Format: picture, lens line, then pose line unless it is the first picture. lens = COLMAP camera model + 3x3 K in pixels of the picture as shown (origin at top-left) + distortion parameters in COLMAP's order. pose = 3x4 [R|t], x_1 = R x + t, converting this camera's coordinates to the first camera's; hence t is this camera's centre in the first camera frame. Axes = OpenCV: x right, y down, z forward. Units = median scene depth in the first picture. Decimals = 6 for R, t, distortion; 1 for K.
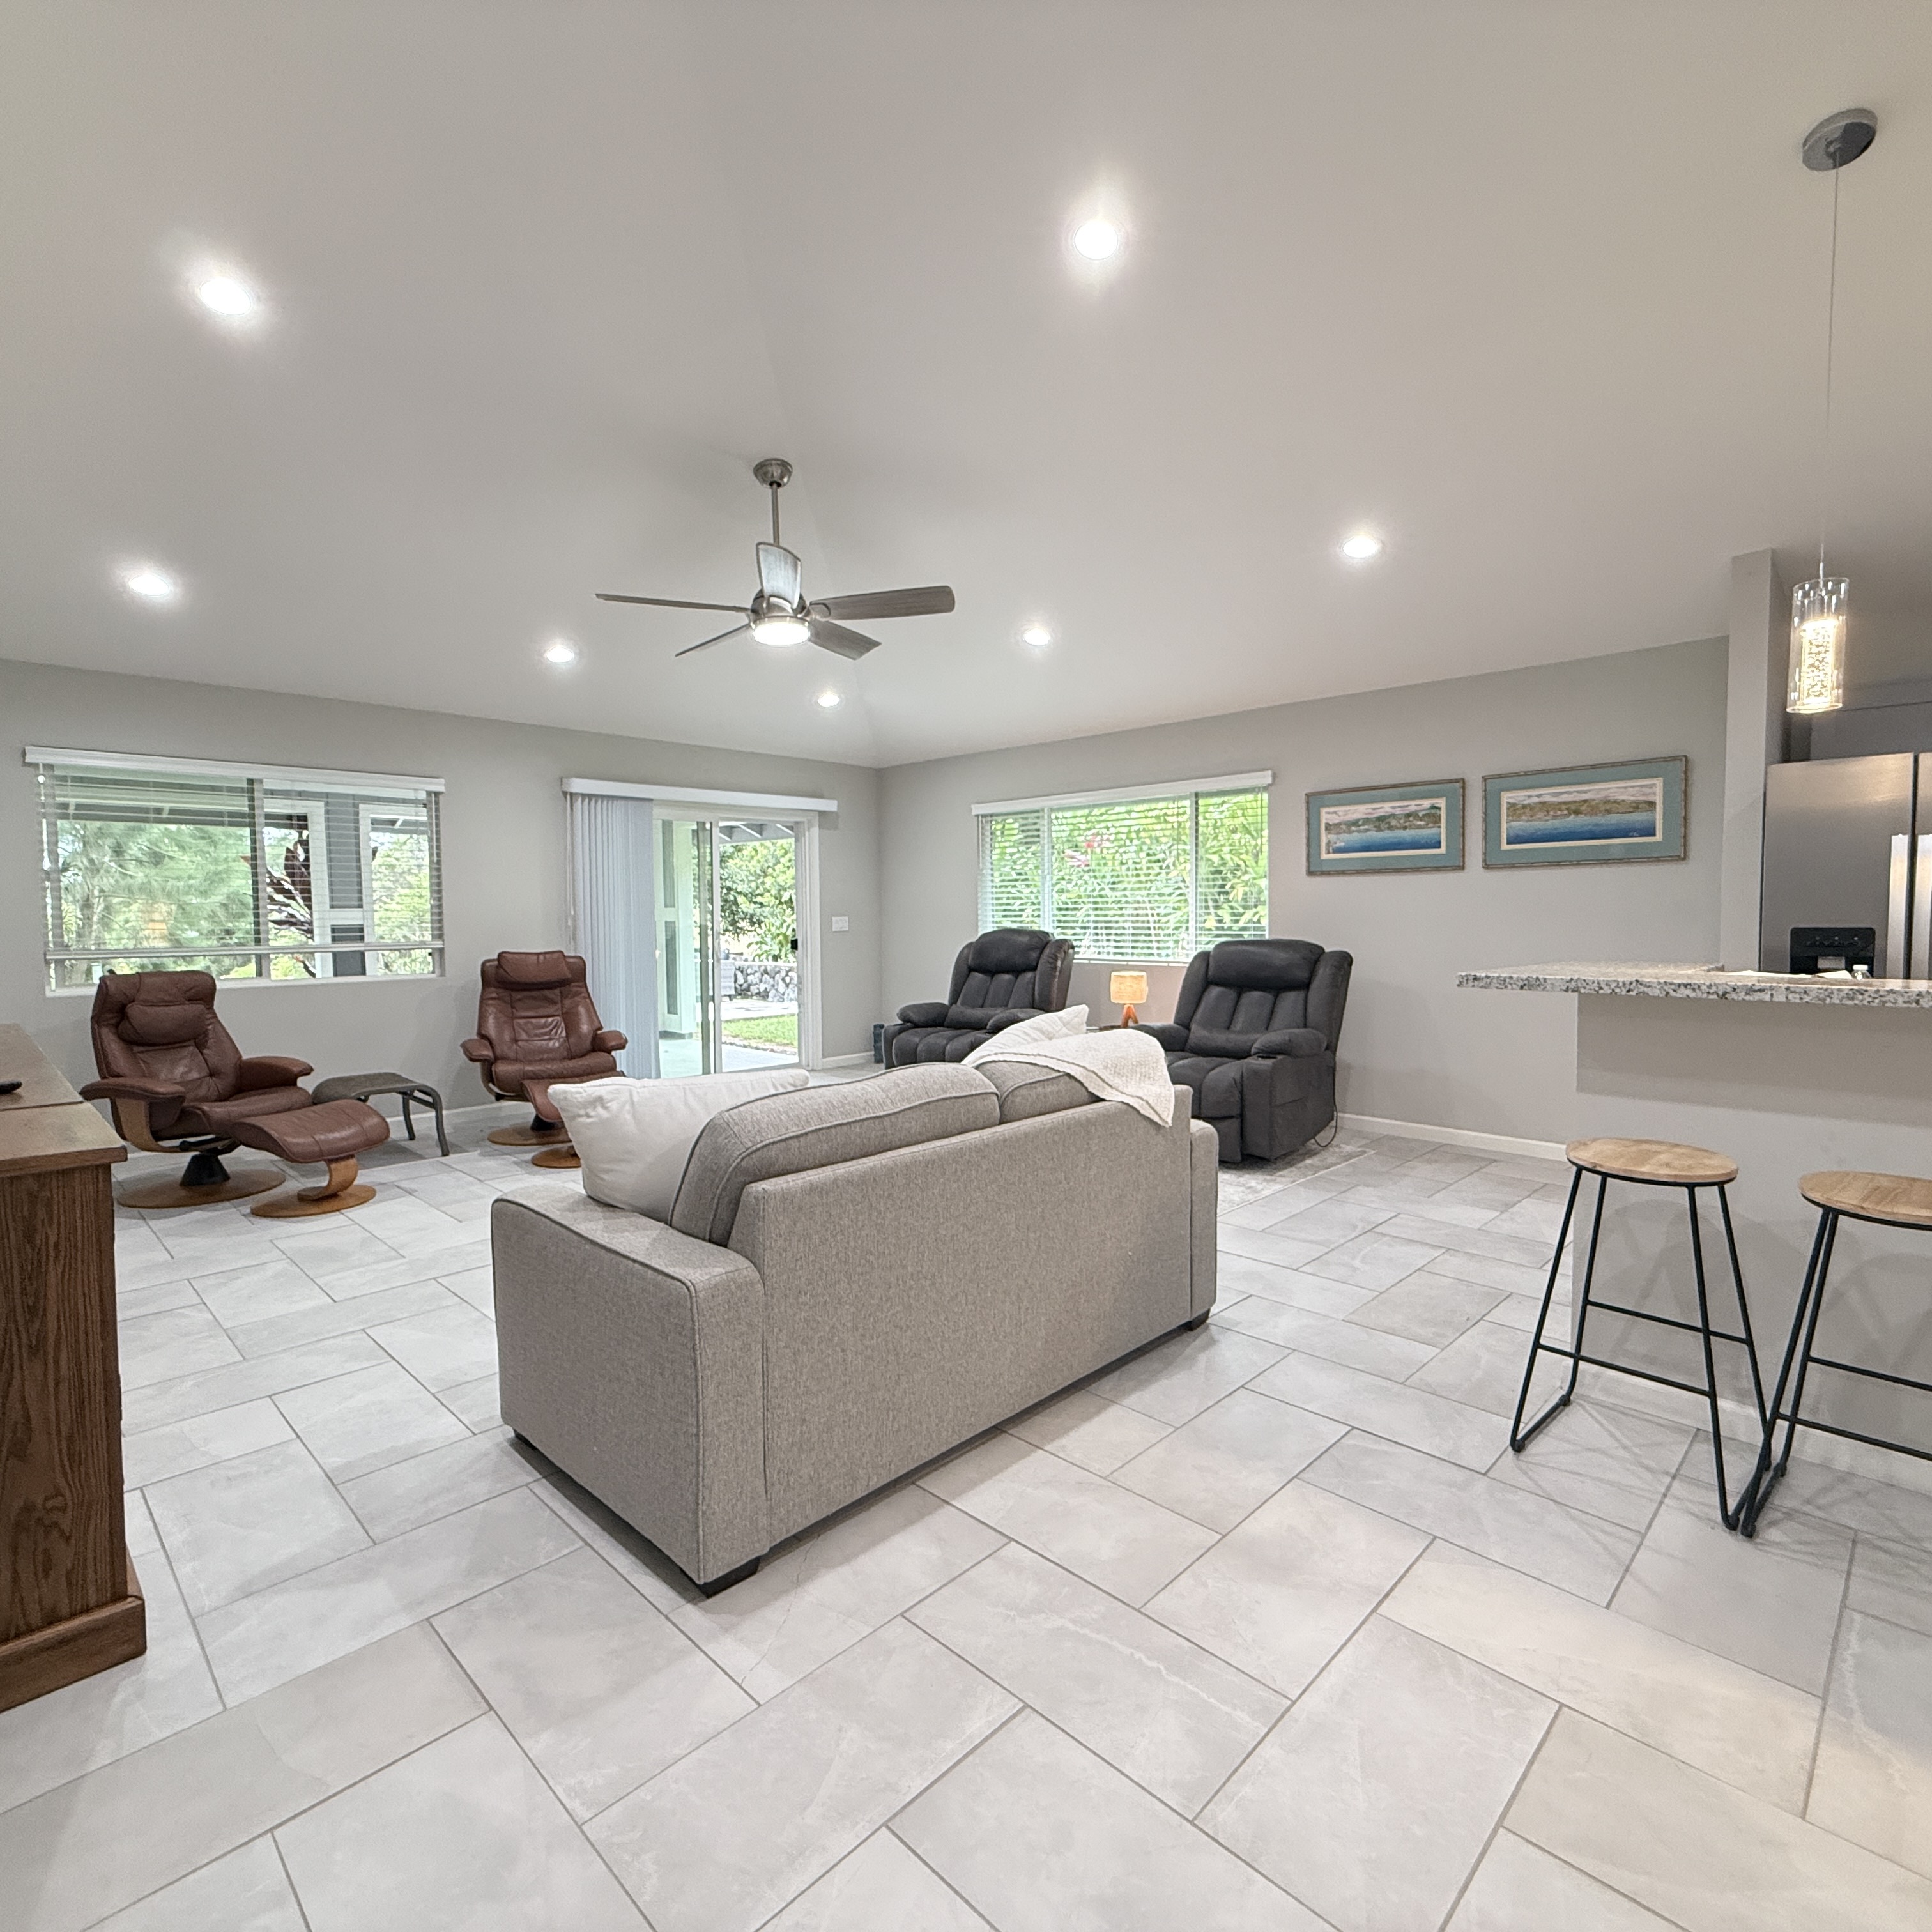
lens RADIAL K [[1026.1, 0, 967.2], [0, 1026.1, 961.0], [0, 0, 1]] dist [0.001293, 0.000301]
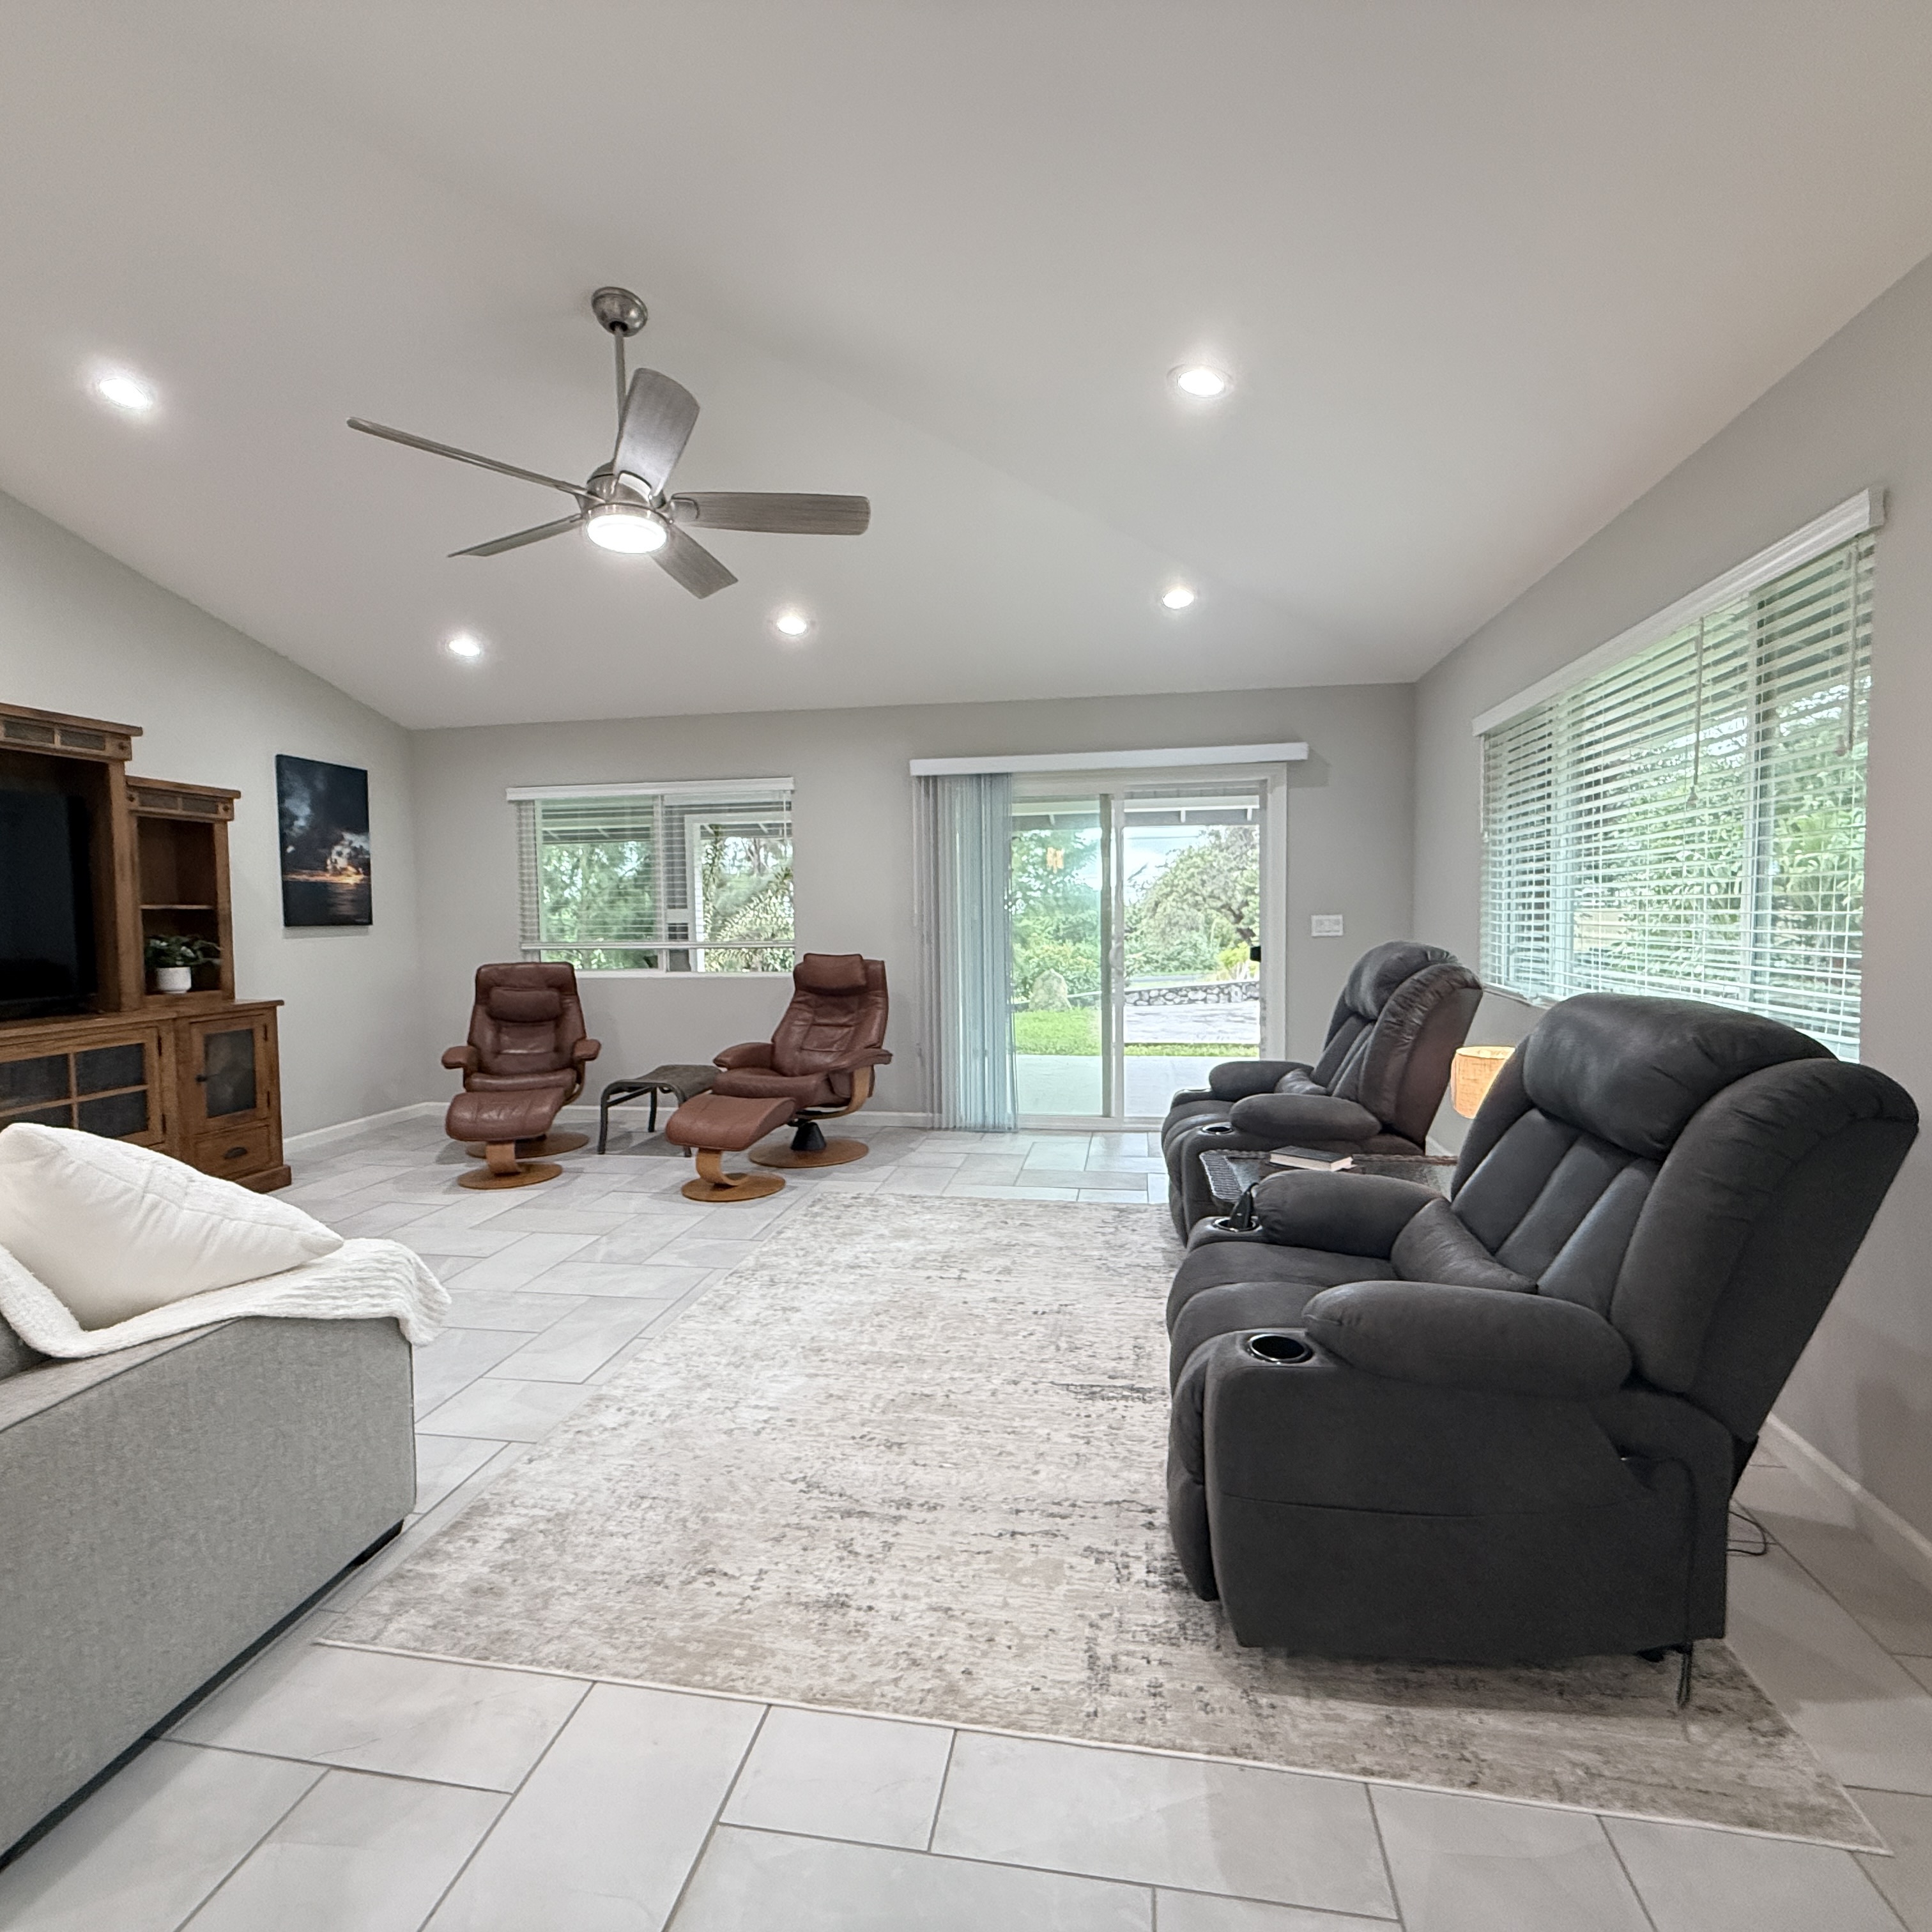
lens RADIAL K [[1031.0, 0, 959.6], [0, 1031.0, 963.8], [0, 0, 1]] dist [-0.000301, 0.000224]
pose [[0.564860, 0.044194, -0.824002, 0.527095], [-0.032483, 0.998982, 0.031312, -0.043534], [0.824547, 0.009079, 0.565721, 0.736894]]
